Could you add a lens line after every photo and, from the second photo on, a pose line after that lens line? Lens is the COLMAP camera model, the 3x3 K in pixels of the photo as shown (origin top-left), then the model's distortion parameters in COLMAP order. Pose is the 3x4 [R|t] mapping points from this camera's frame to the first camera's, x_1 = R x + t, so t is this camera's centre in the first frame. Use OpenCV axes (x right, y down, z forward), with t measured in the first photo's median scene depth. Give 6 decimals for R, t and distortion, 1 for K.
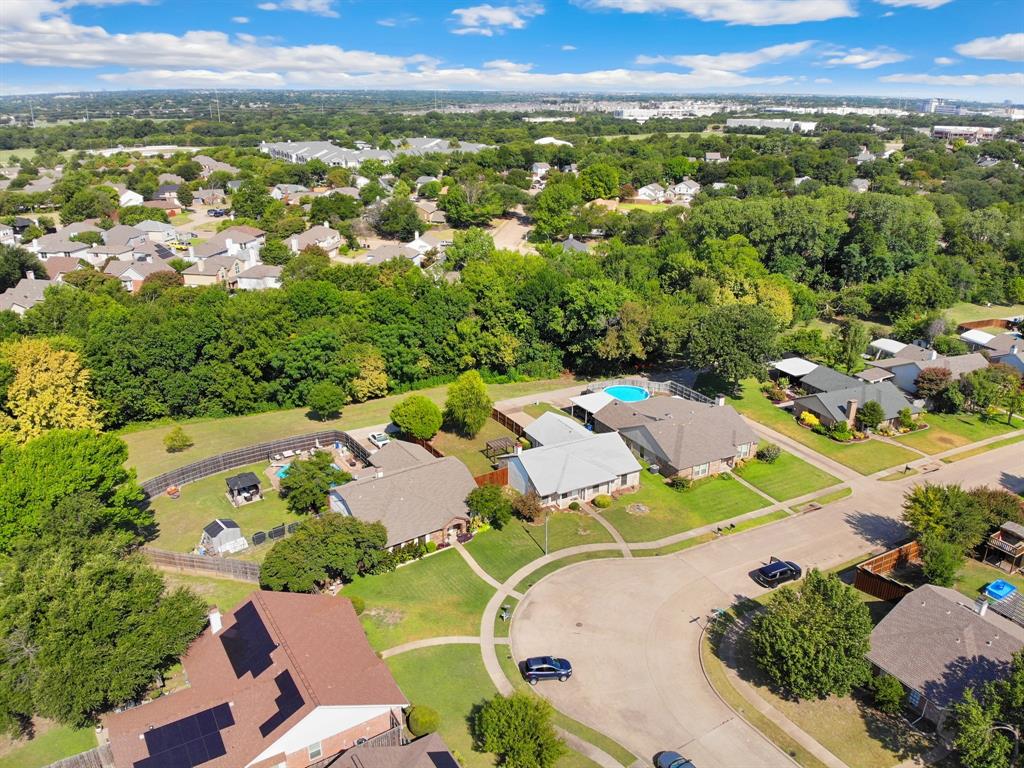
lens RADIAL K [[749.8, 0, 512.0], [0, 749.8, 384.0], [0, 0, 1]] dist [0.140335, -0.300082]
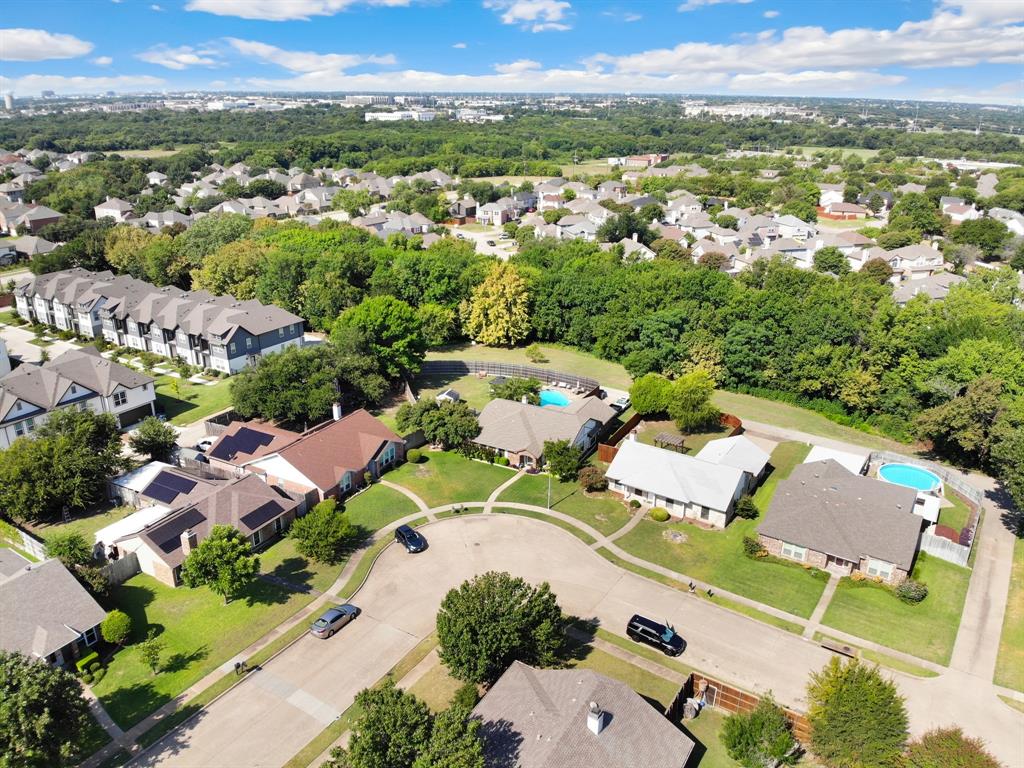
lens RADIAL K [[749.8, 0, 512.0], [0, 749.8, 384.0], [0, 0, 1]] dist [0.140335, -0.300082]
pose [[0.463152, 0.313253, -0.829074, 0.793137], [-0.321199, 0.931187, 0.172401, -0.109586], [0.826028, 0.186450, 0.531897, 0.285058]]
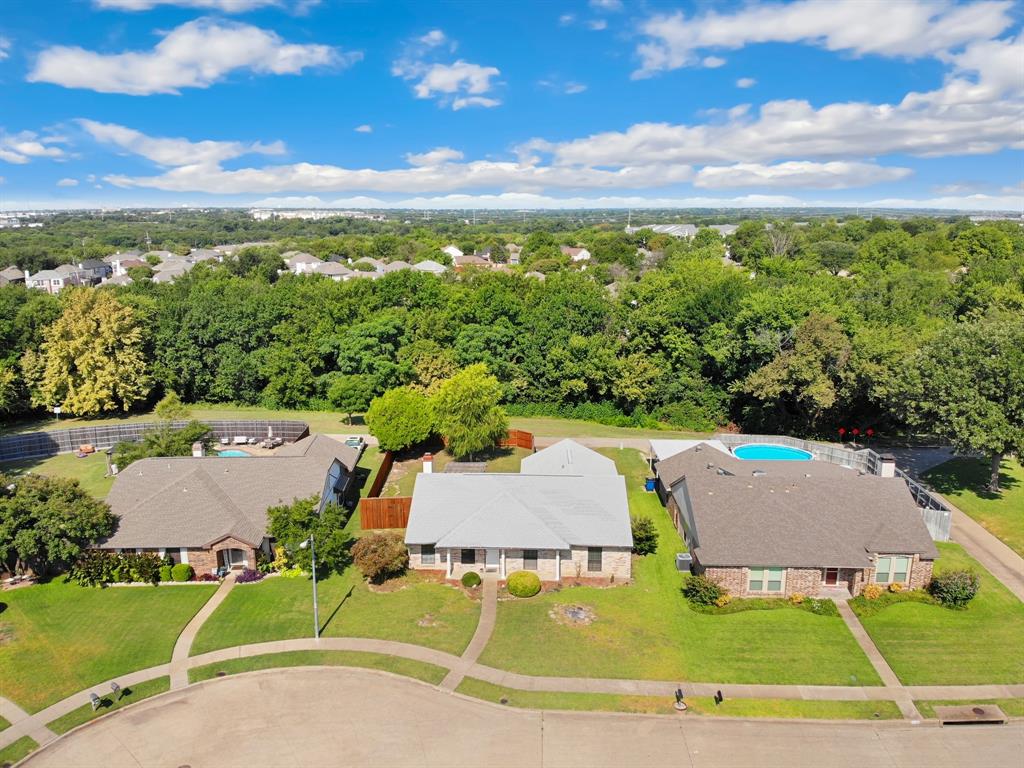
lens RADIAL K [[749.8, 0, 512.0], [0, 749.8, 384.0], [0, 0, 1]] dist [0.140335, -0.300082]
pose [[0.854342, 0.101829, -0.509637, 0.371763], [-0.175881, 0.979405, -0.099151, 0.071371], [0.489045, 0.174344, 0.854657, 0.511423]]
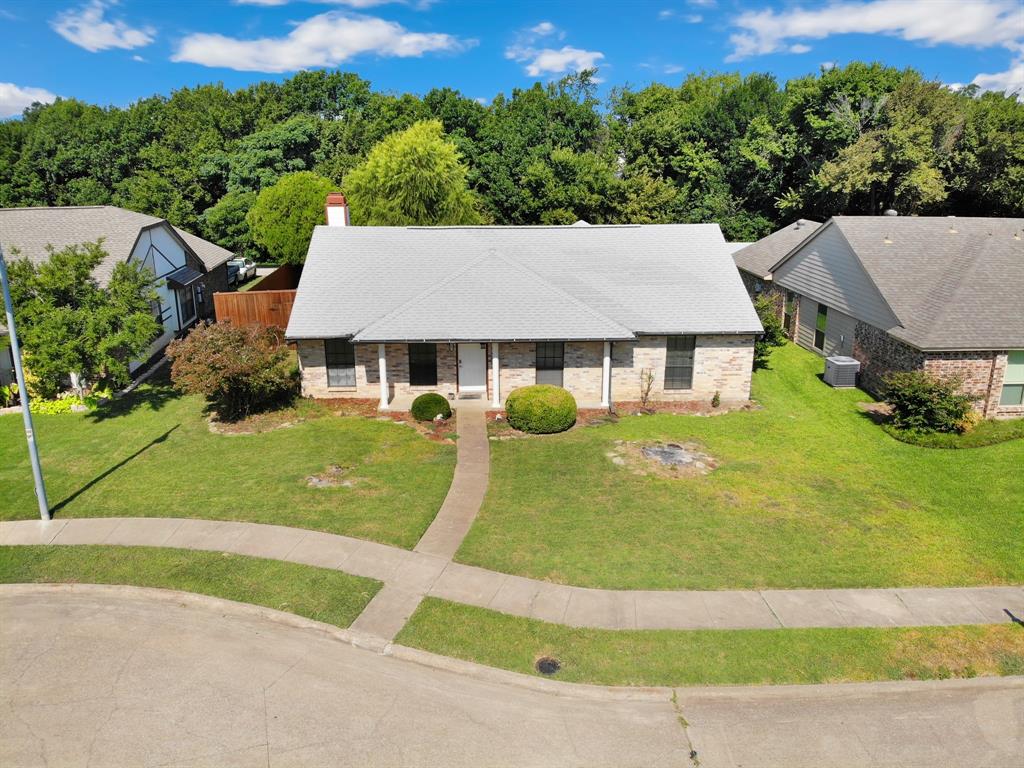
lens RADIAL K [[728.2, 0, 503.6], [0, 728.2, 396.0], [0, 0, 1]] dist [0.107051, -0.208274]
pose [[0.885491, 0.124942, -0.447544, 0.218807], [-0.148525, 0.988748, -0.017834, 0.156992], [0.440280, 0.082264, 0.894084, 0.771154]]
